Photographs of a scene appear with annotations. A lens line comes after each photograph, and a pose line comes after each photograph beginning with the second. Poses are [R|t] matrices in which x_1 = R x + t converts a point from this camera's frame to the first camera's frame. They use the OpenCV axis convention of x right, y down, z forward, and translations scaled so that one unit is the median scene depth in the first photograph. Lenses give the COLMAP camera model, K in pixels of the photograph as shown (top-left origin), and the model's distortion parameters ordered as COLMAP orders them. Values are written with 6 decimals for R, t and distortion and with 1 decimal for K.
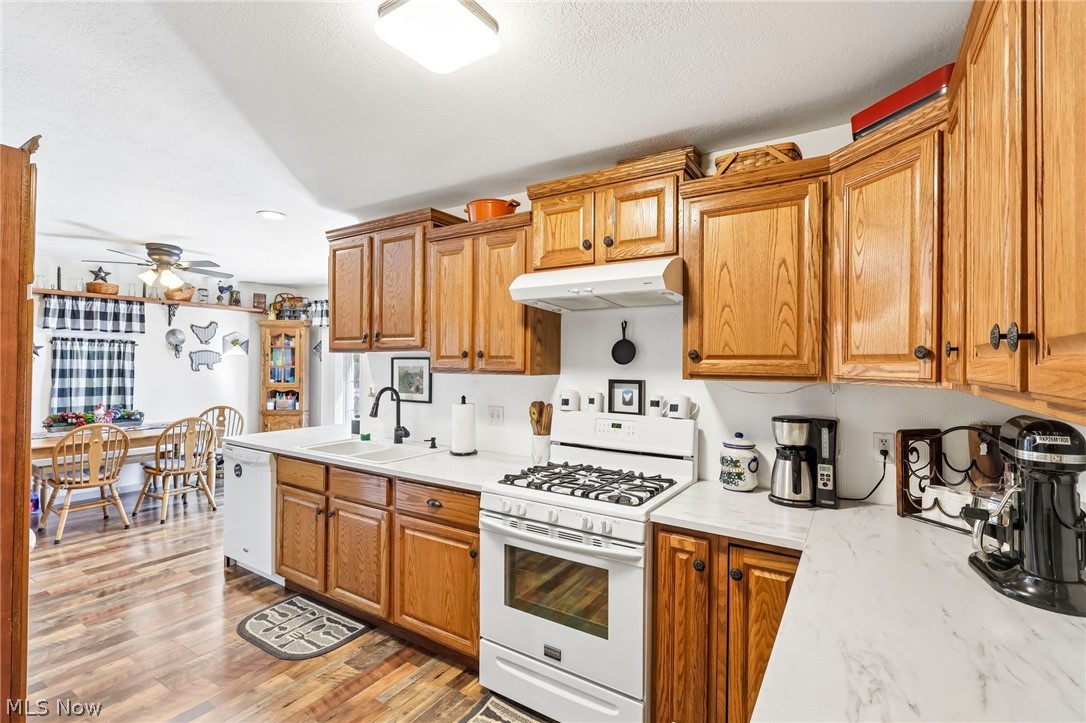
lens RADIAL K [[498.4, 0, 539.6], [0, 498.4, 360.7], [0, 0, 1]] dist [-0.007368, 0.002947]
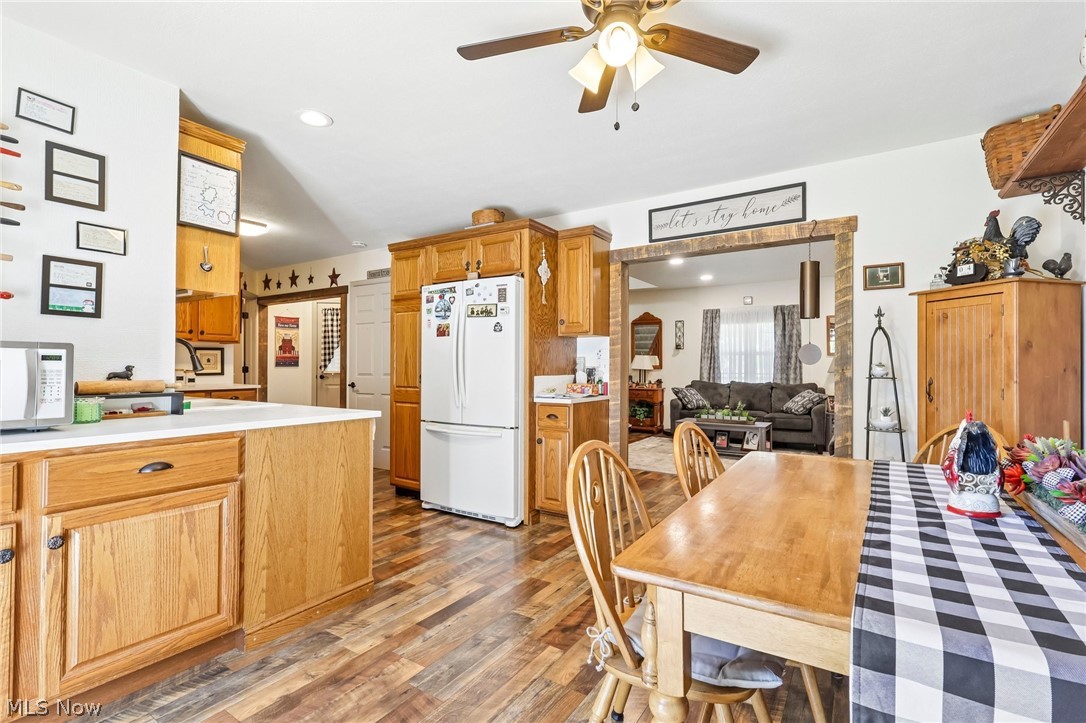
lens RADIAL K [[498.4, 0, 539.9], [0, 498.4, 360.2], [0, 0, 1]] dist [-0.007368, 0.002947]
pose [[-0.999870, -0.012506, 0.010215, -0.970306], [-0.012660, 0.999805, -0.015144, 0.097876], [-0.010024, -0.015271, -0.999833, 1.895507]]
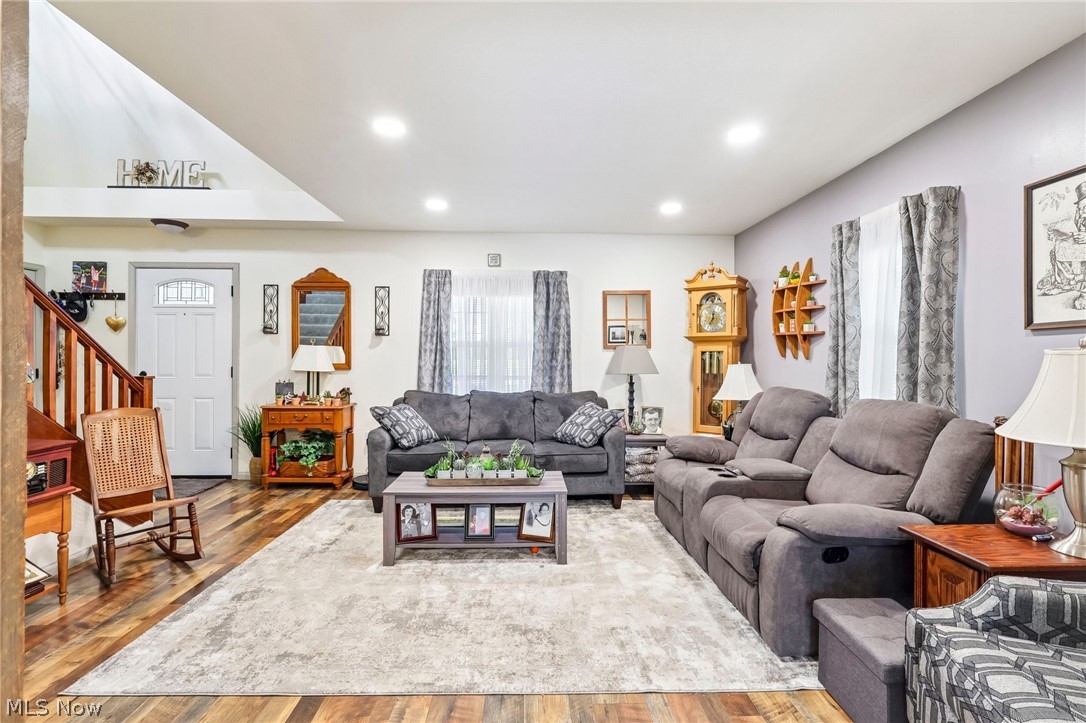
lens RADIAL K [[498.4, 0, 542.8], [0, 498.4, 360.0], [0, 0, 1]] dist [-0.007368, 0.002947]
pose [[-0.822928, -0.010138, -0.568055, -1.223546], [-0.008502, 0.999949, -0.005530, 0.068840], [0.568082, 0.000279, -0.822972, 0.776831]]
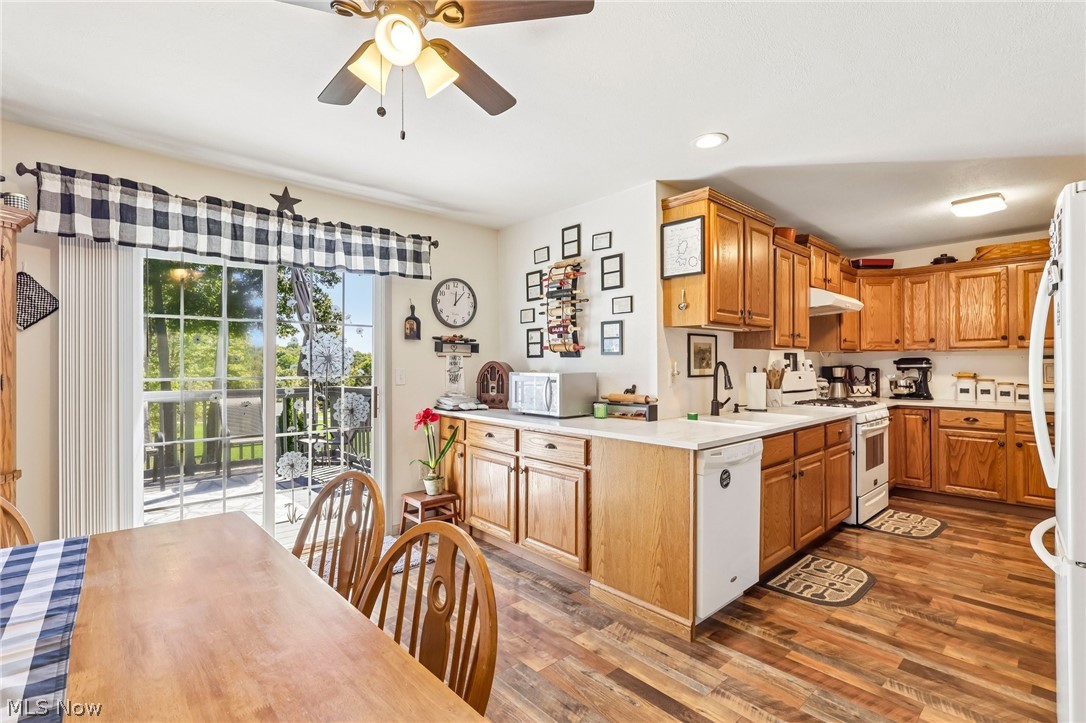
lens RADIAL K [[498.4, 0, 539.6], [0, 498.4, 360.5], [0, 0, 1]] dist [-0.007368, 0.002947]
pose [[0.259825, -0.001762, 0.965654, -1.453757], [0.002200, 0.999997, 0.001233, 0.049911], [-0.965653, 0.001805, 0.259828, 1.132952]]
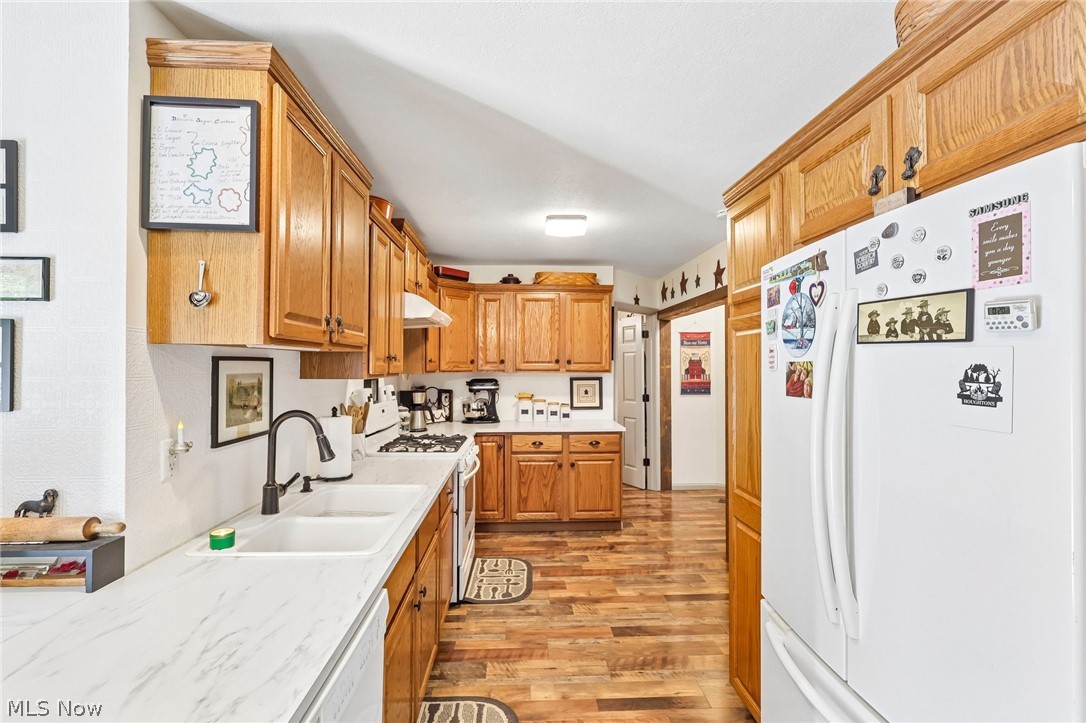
lens RADIAL K [[498.4, 0, 540.4], [0, 498.4, 361.3], [0, 0, 1]] dist [-0.007368, 0.002947]
pose [[-0.575524, -0.001421, 0.817784, -0.946432], [-0.008569, 0.999954, -0.004293, -0.002397], [-0.817740, -0.009478, -0.575510, 1.122002]]
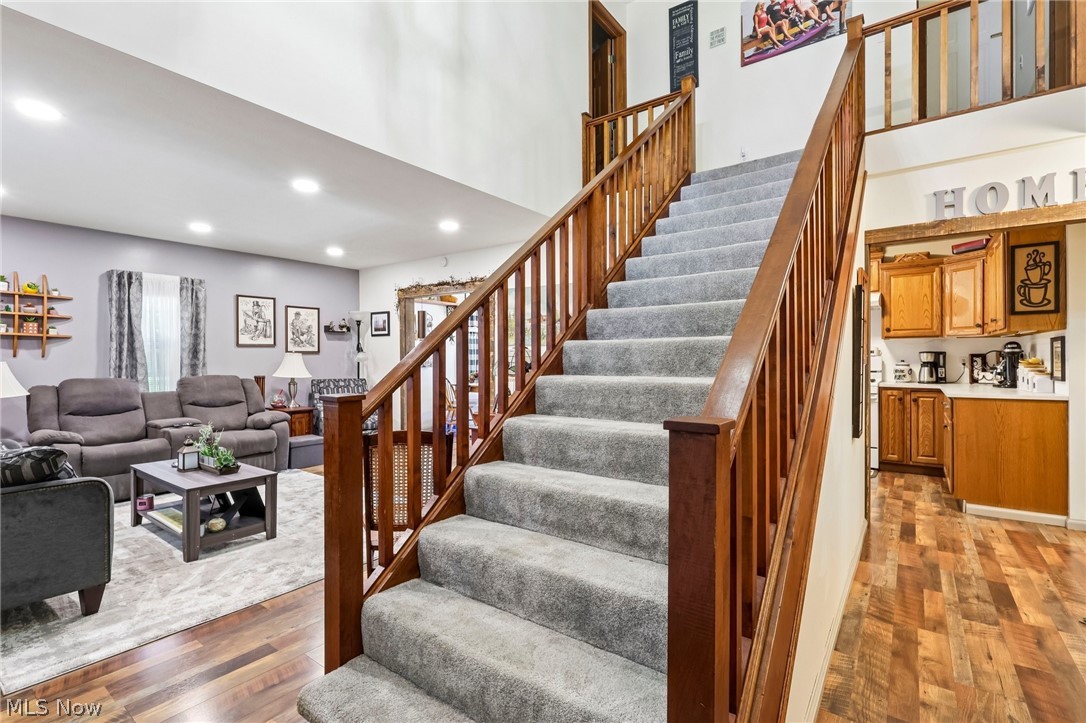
lens RADIAL K [[498.4, 0, 541.4], [0, 498.4, 357.6], [0, 0, 1]] dist [-0.007368, 0.002947]
pose [[0.997428, -0.011348, -0.070777, -0.868201], [0.011575, 0.999929, 0.002788, 0.070956], [0.070740, -0.003600, 0.997488, -1.145804]]
